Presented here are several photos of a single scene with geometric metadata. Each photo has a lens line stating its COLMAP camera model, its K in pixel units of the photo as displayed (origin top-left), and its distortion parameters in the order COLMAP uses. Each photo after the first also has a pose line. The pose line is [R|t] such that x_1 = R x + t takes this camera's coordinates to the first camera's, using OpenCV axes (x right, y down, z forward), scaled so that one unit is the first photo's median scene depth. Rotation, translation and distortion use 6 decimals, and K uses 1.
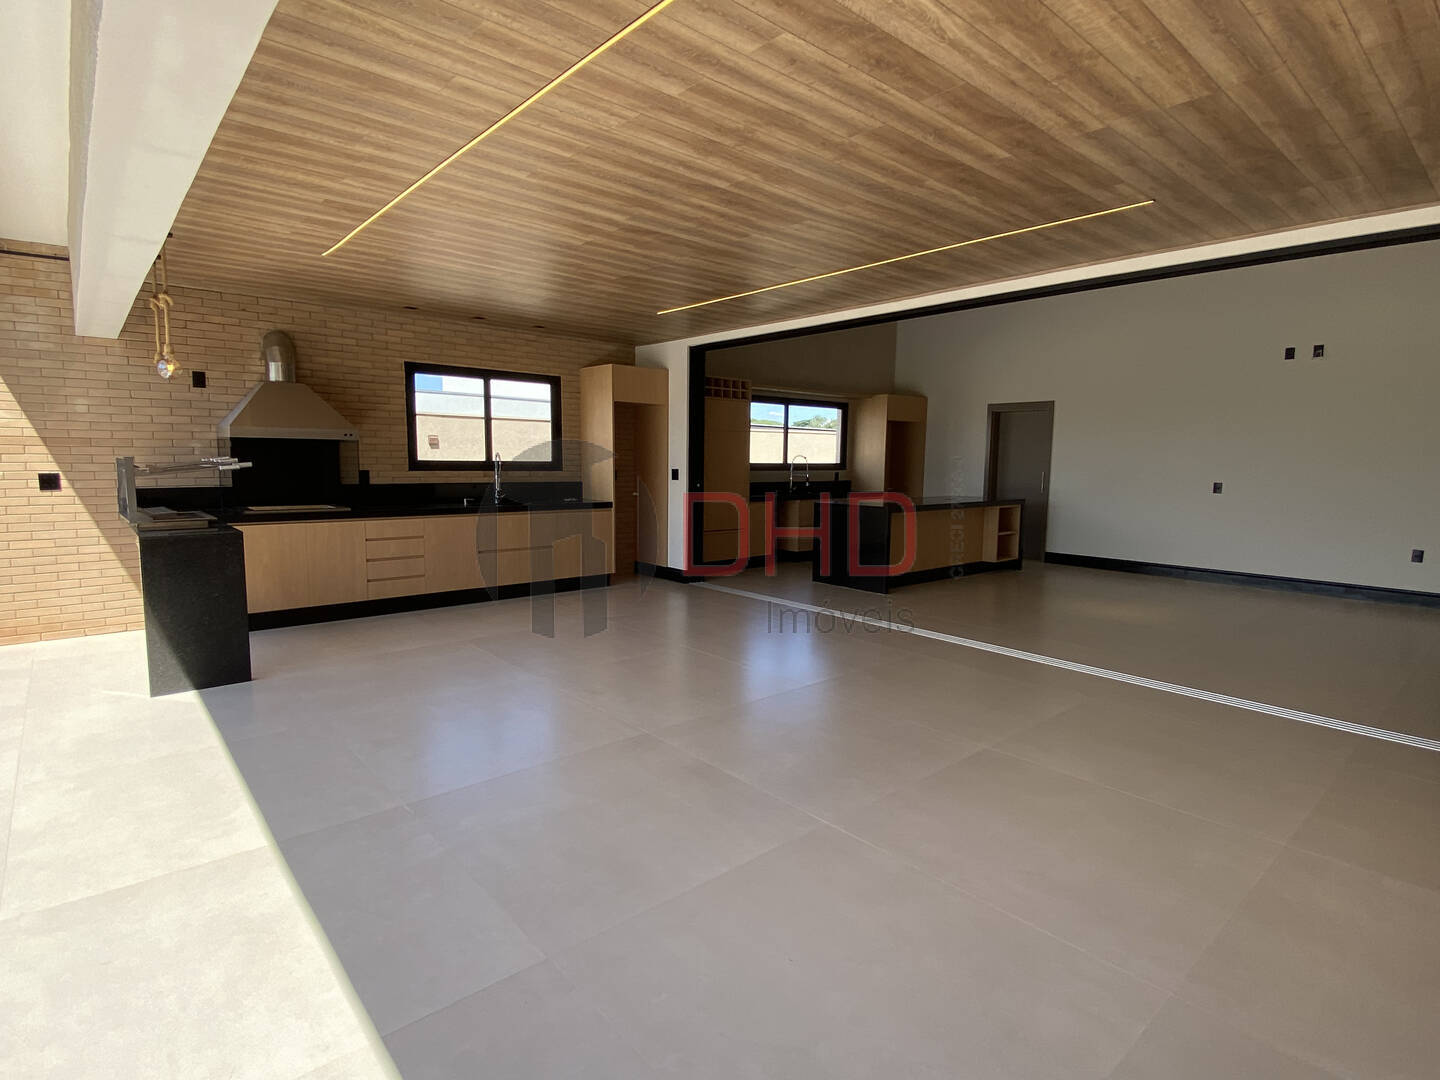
lens RADIAL K [[751.2, 0, 710.8], [0, 751.2, 541.8], [0, 0, 1]] dist [-0.002428, -0.010795]
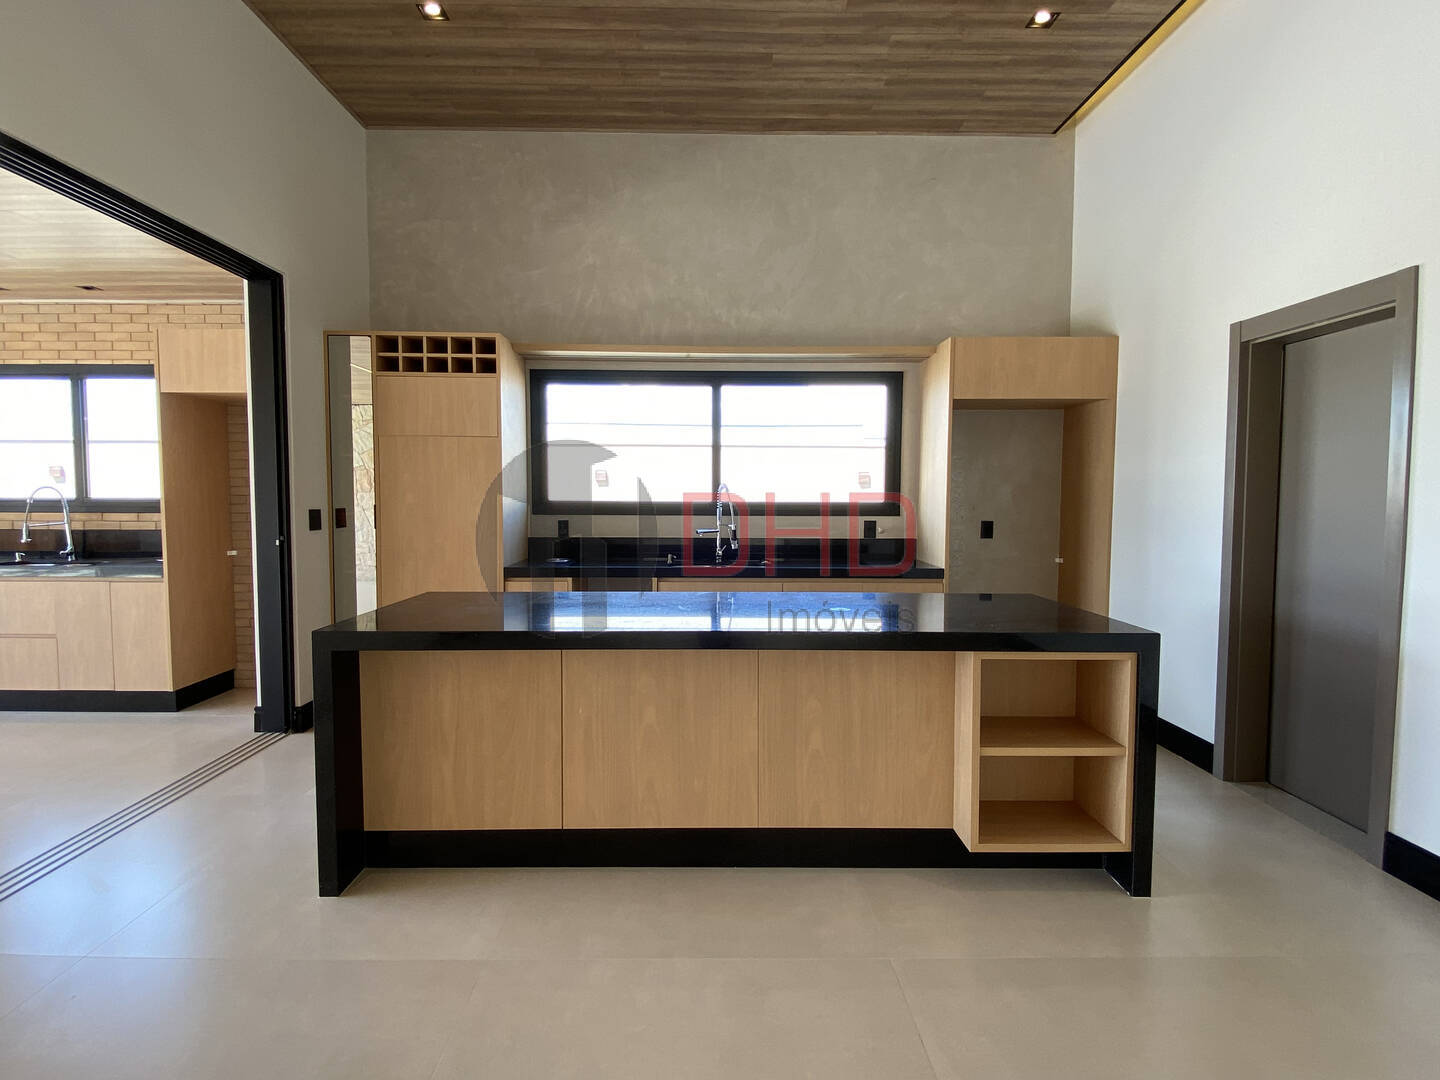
lens RADIAL K [[751.2, 0, 720.5], [0, 751.2, 537.9], [0, 0, 1]] dist [-0.002428, -0.010795]
pose [[0.763762, 0.031798, -0.644714, 0.418184], [-0.067513, 0.997243, -0.030795, -0.064836], [0.641957, 0.067047, 0.763803, 0.618281]]
